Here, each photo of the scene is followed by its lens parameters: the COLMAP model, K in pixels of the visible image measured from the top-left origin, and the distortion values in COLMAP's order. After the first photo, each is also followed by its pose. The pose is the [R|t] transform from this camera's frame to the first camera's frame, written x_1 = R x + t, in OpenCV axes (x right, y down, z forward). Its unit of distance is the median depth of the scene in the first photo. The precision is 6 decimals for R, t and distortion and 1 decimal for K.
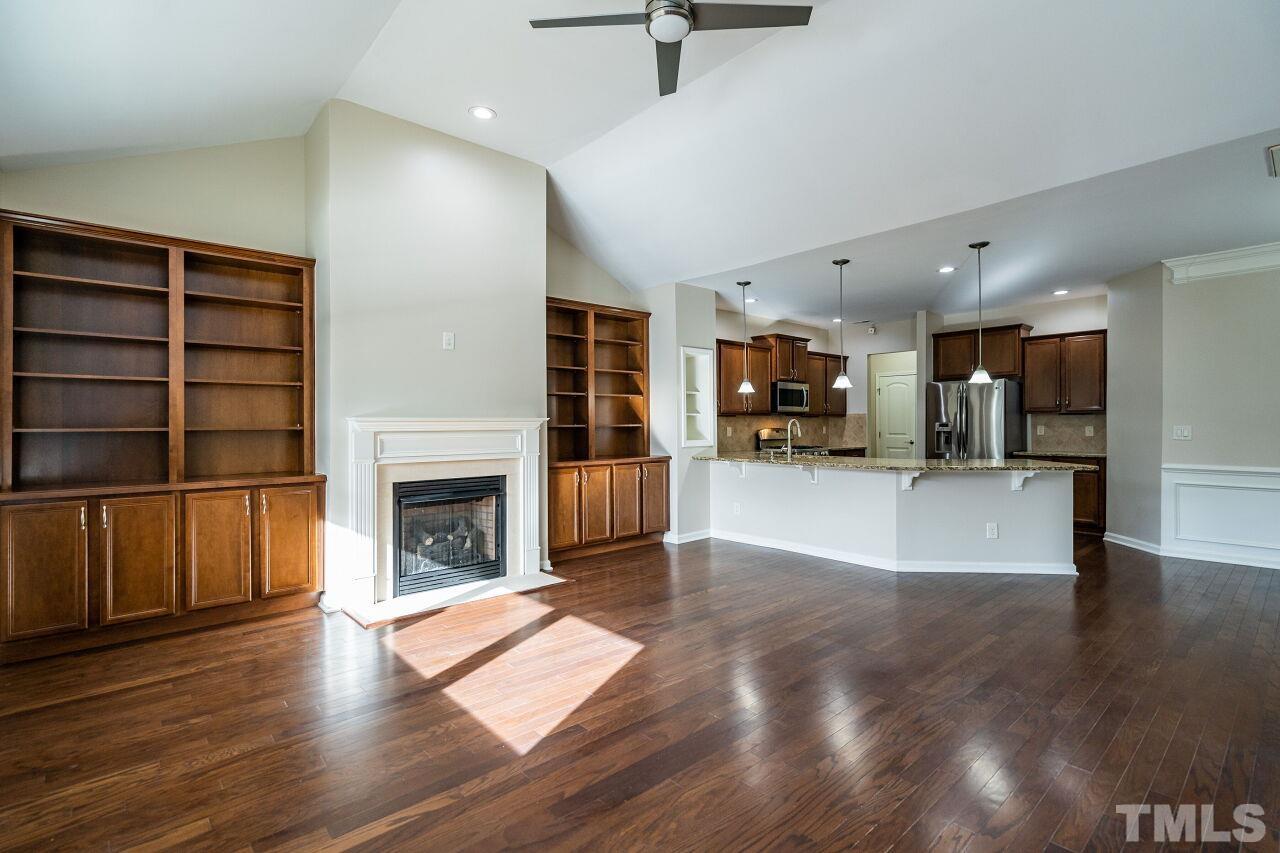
lens RADIAL K [[593.1, 0, 645.4], [0, 593.1, 417.6], [0, 0, 1]] dist [0.002098, 0.000513]
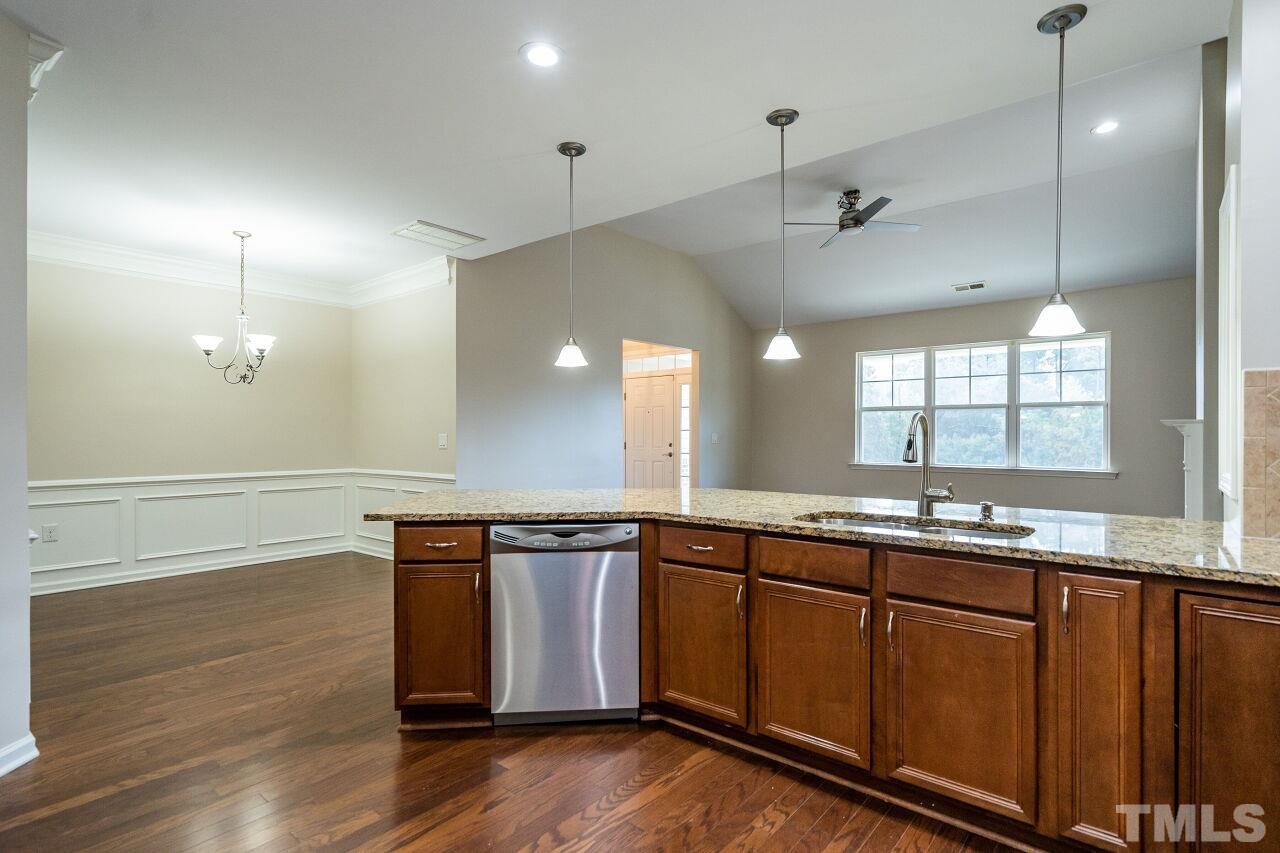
lens RADIAL K [[634.0, 0, 641.2], [0, 634.0, 434.4], [0, 0, 1]] dist [0.001929, 0.000532]
pose [[-0.989708, 0.006386, -0.142961, 0.586014], [0.007951, 0.999915, -0.010374, 0.023476], [0.142882, -0.011404, -0.989674, 1.683658]]
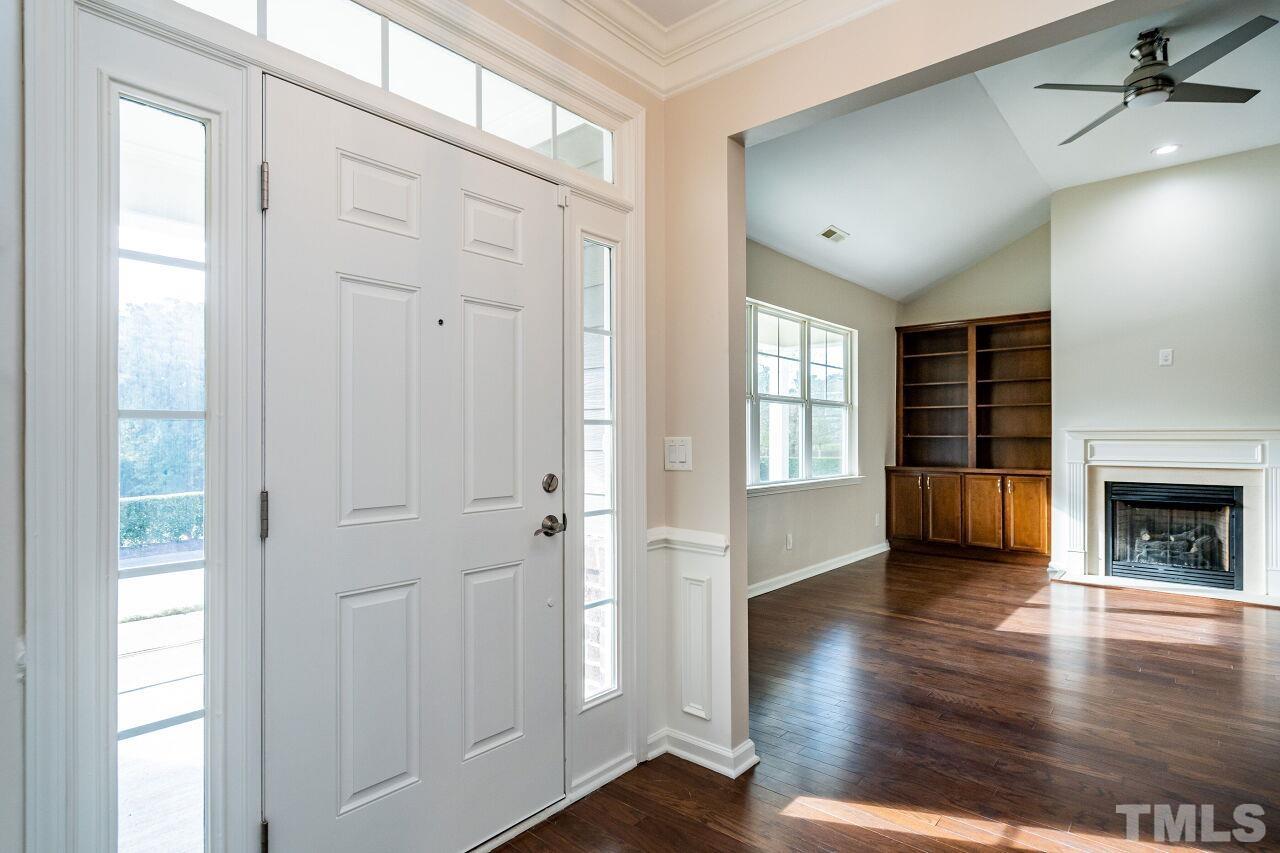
lens RADIAL K [[660.8, 0, 642.4], [0, 660.8, 434.7], [0, 0, 1]] dist [-0.003455, -0.001896]
pose [[0.130356, 0.002296, -0.991465, 0.683885], [0.008026, 0.999962, 0.003371, 0.001428], [0.991435, -0.008396, 0.130333, -0.102357]]
